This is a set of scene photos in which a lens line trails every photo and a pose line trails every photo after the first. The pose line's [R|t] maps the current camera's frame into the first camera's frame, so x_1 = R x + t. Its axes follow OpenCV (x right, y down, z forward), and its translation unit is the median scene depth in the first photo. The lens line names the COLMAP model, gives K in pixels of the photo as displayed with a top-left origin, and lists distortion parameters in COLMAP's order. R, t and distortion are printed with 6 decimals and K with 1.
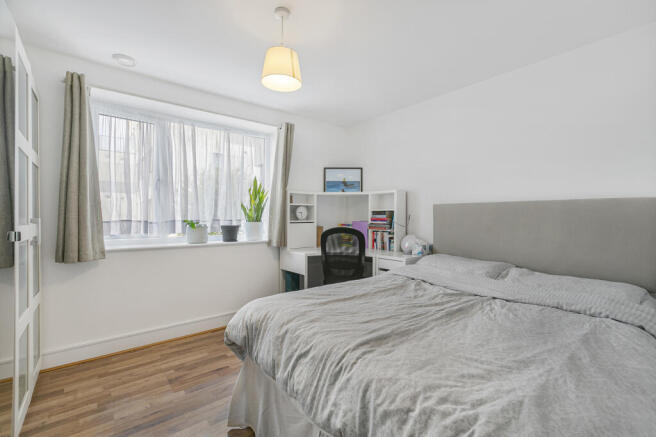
lens RADIAL K [[306.7, 0, 329.0], [0, 306.7, 218.6], [0, 0, 1]] dist [0.008162, 0.000030]
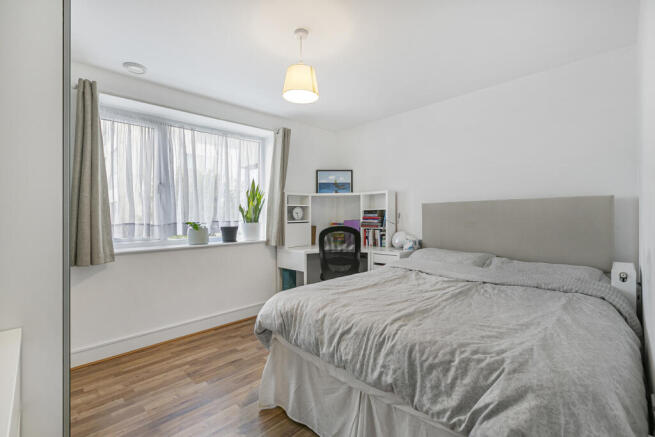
lens RADIAL K [[306.3, 0, 327.6], [0, 306.3, 219.9], [0, 0, 1]] dist [0.008162, 0.000030]
pose [[0.995439, -0.018701, 0.093548, -0.136164], [0.018279, 0.999819, 0.005363, 0.000341], [-0.093631, -0.003628, 0.995600, -0.093353]]
